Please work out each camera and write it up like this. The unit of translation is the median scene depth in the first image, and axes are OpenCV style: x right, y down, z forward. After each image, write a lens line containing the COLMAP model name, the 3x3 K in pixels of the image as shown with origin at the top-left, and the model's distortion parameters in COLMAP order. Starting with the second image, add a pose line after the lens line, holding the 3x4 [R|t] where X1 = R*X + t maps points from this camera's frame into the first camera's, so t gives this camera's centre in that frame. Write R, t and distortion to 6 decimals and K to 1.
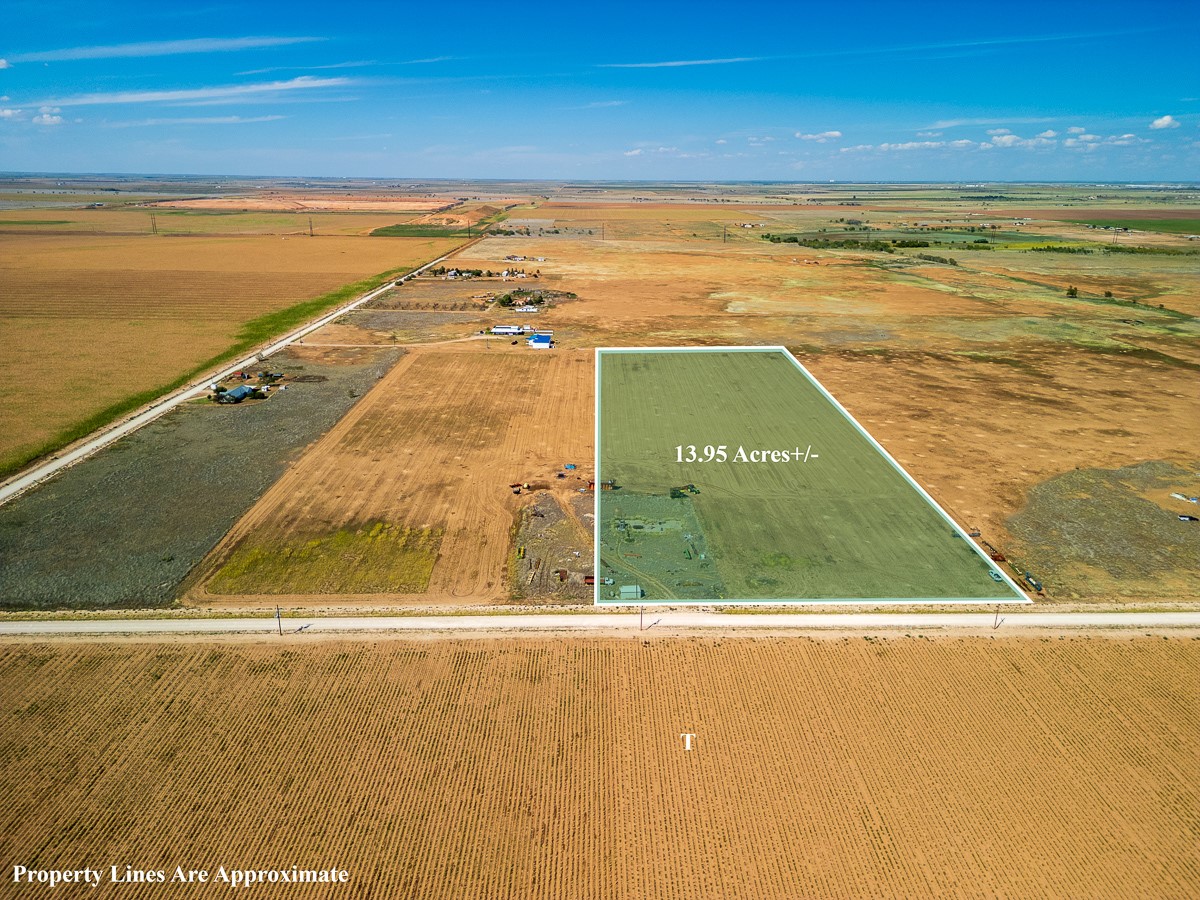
lens RADIAL K [[858.9, 0, 598.0], [0, 858.9, 416.6], [0, 0, 1]] dist [0.057254, -0.070734]
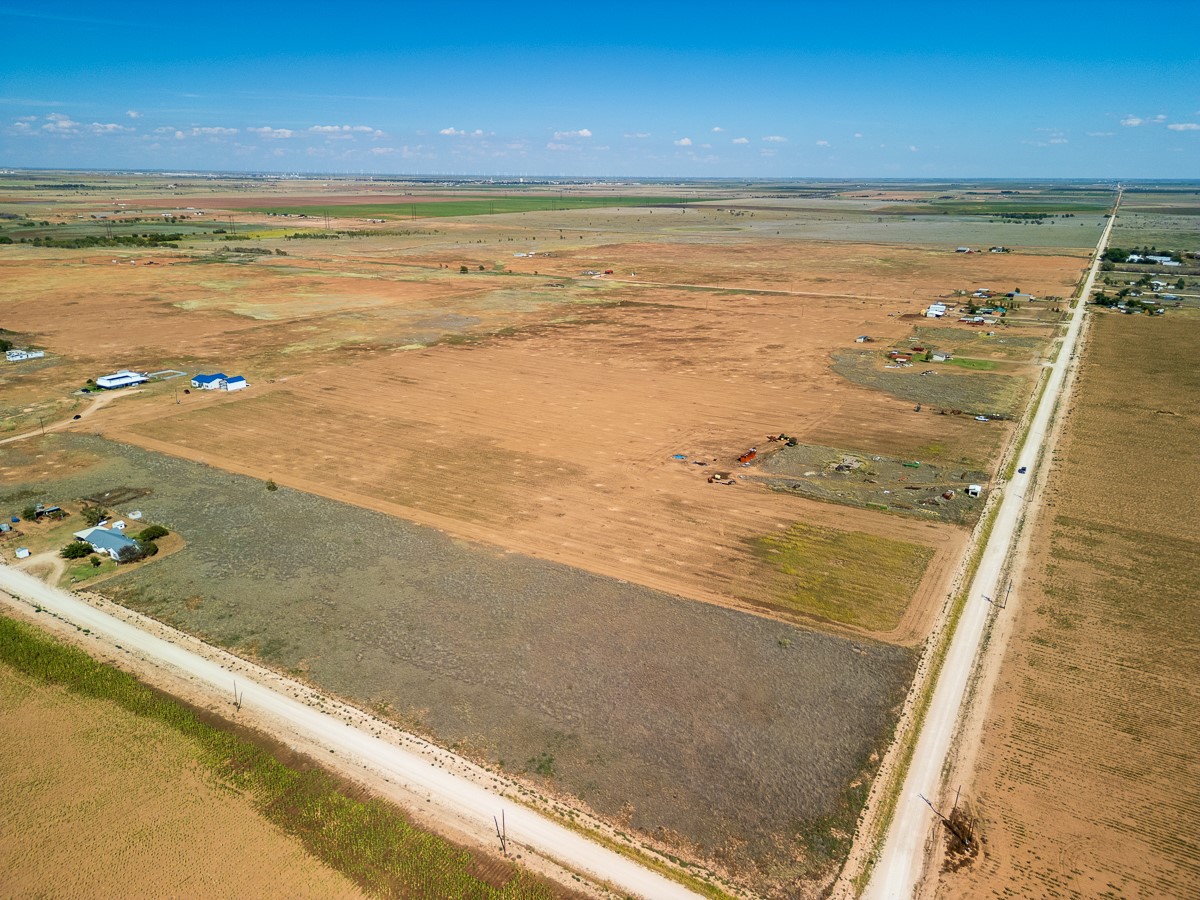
lens RADIAL K [[832.1, 0, 602.0], [0, 832.1, 454.5], [0, 0, 1]] dist [0.066843, -0.064484]
pose [[0.527911, -0.274836, 0.803601, -0.757945], [0.225382, 0.957603, 0.179444, -0.124827], [-0.818848, 0.086387, 0.567472, 0.425012]]
